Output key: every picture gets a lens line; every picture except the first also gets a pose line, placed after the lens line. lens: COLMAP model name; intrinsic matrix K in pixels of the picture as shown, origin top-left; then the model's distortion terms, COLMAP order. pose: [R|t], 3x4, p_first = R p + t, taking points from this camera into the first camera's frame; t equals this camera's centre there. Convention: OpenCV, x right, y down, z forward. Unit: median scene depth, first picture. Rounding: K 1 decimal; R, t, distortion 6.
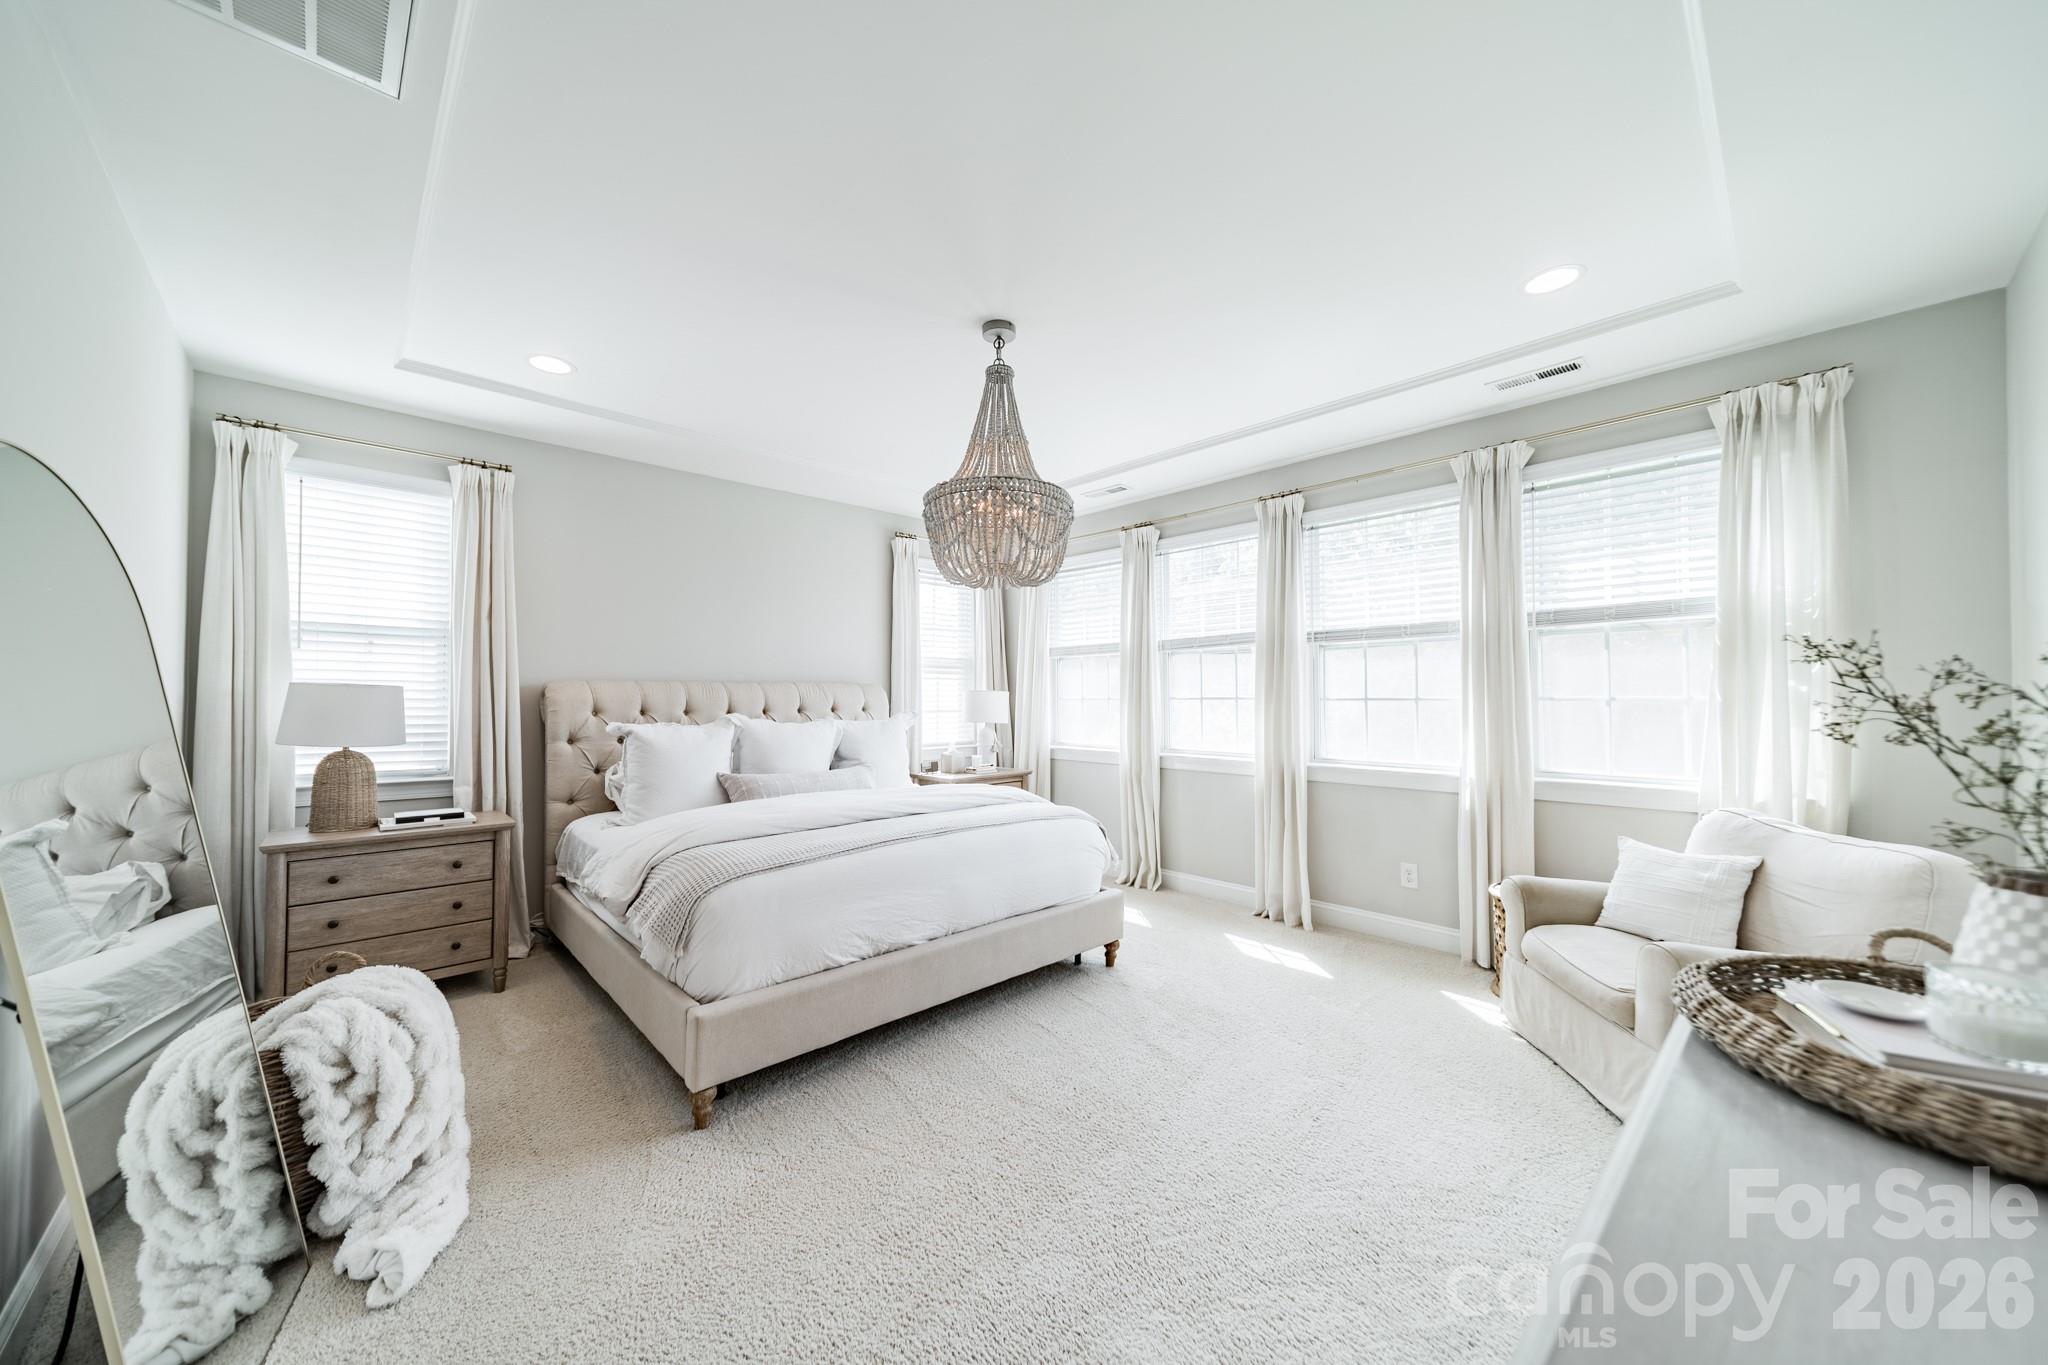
lens RADIAL K [[728.7, 0, 1017.6], [0, 728.7, 690.8], [0, 0, 1]] dist [0.008492, 0.000230]
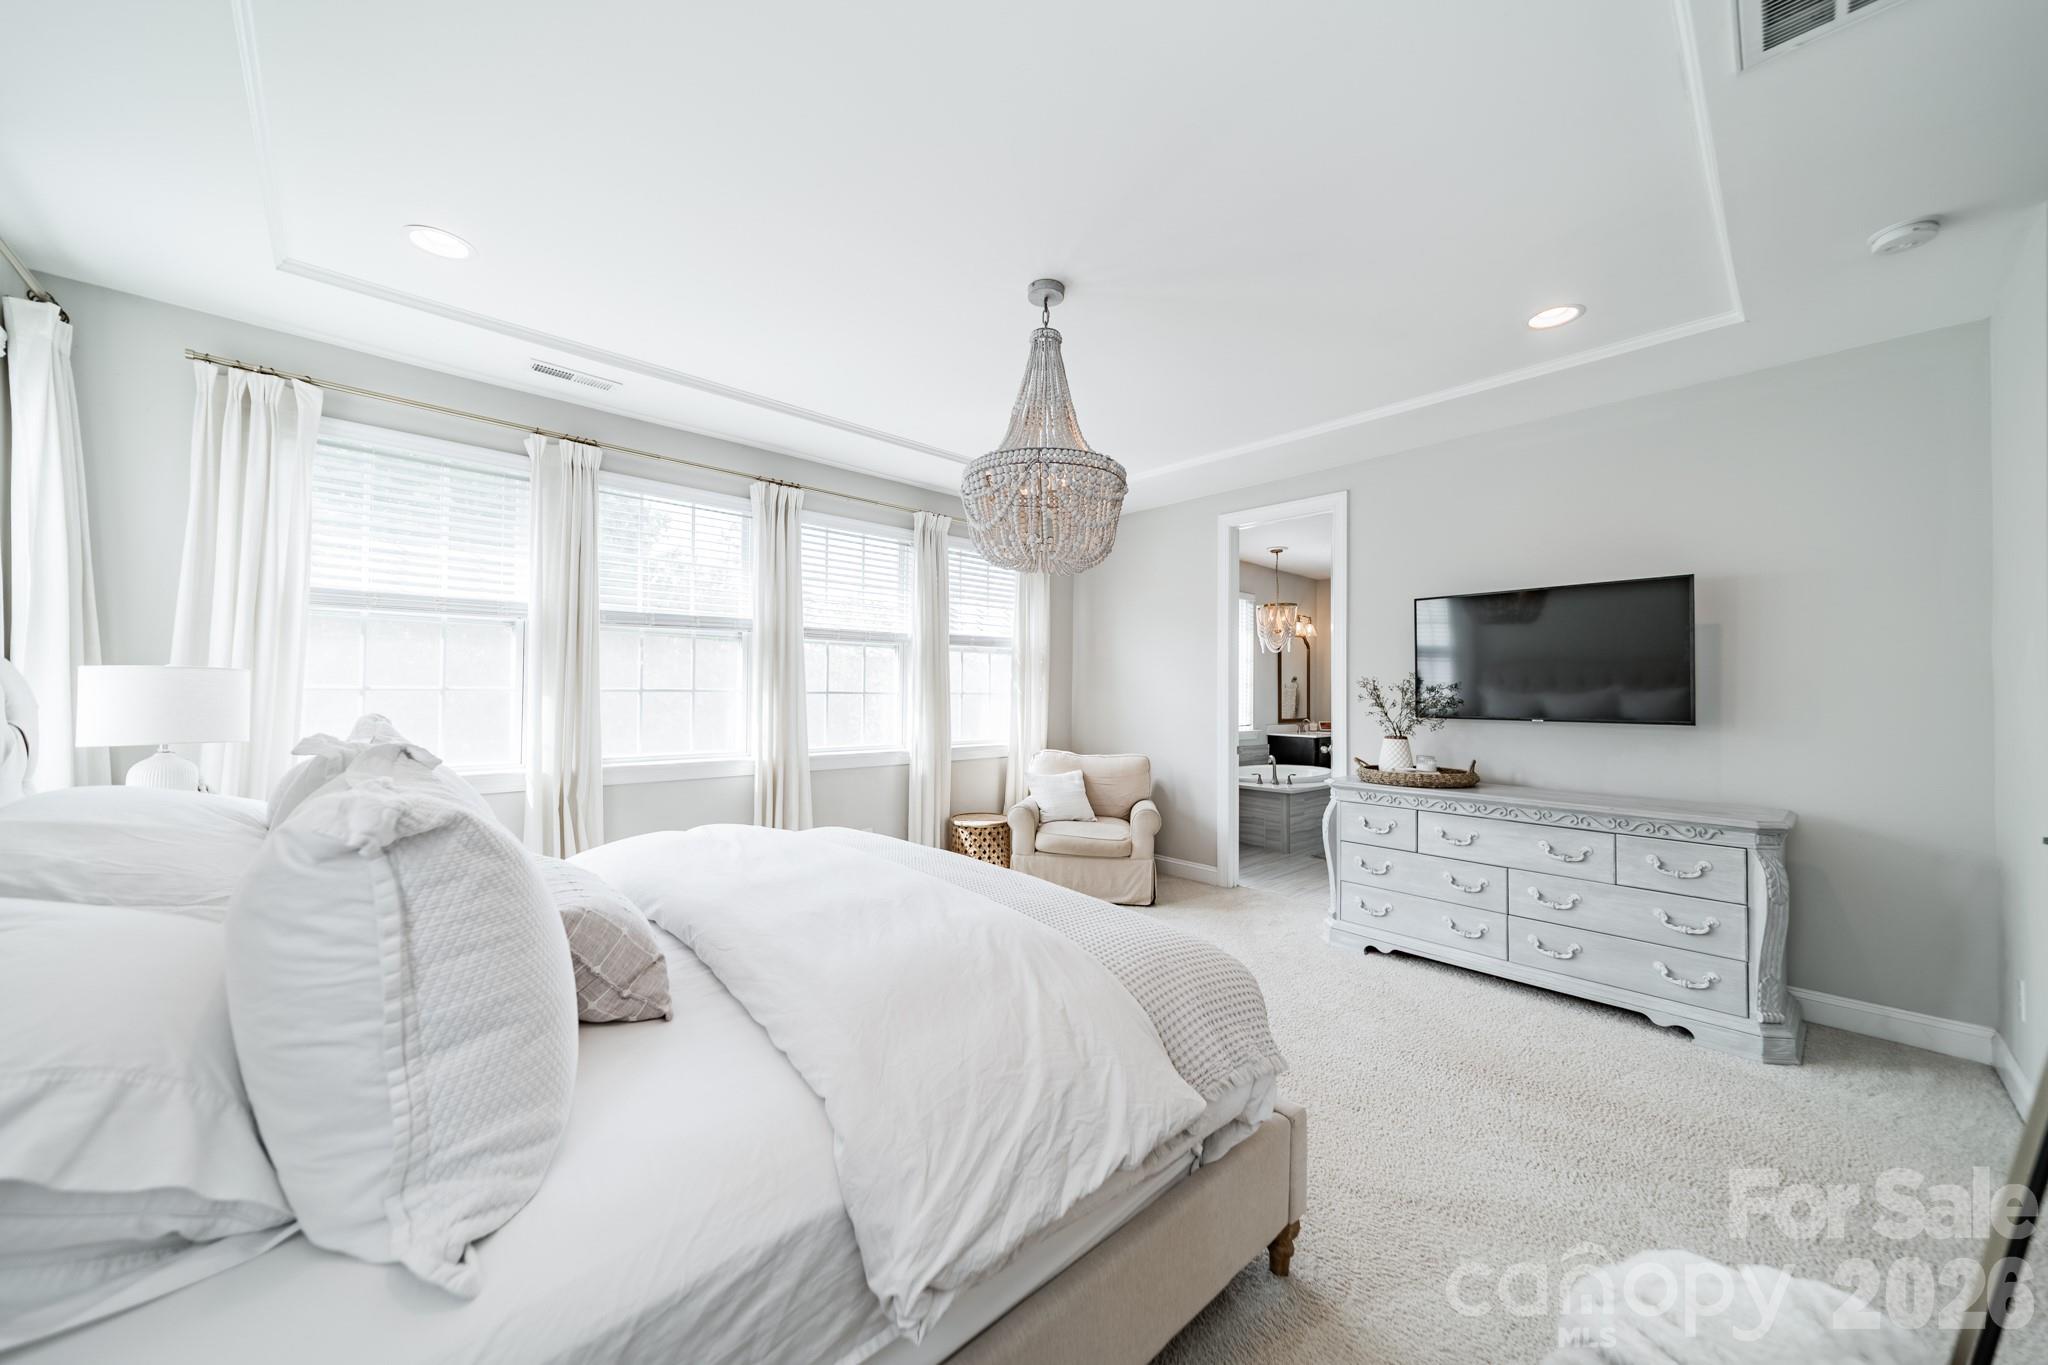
lens RADIAL K [[728.7, 0, 1017.3], [0, 728.7, 693.6], [0, 0, 1]] dist [0.008492, 0.000230]
pose [[0.008307, 0.003500, 0.999959, -0.532381], [-0.021834, 0.999756, -0.003318, 0.008068], [-0.999727, -0.021806, 0.008382, 0.582711]]
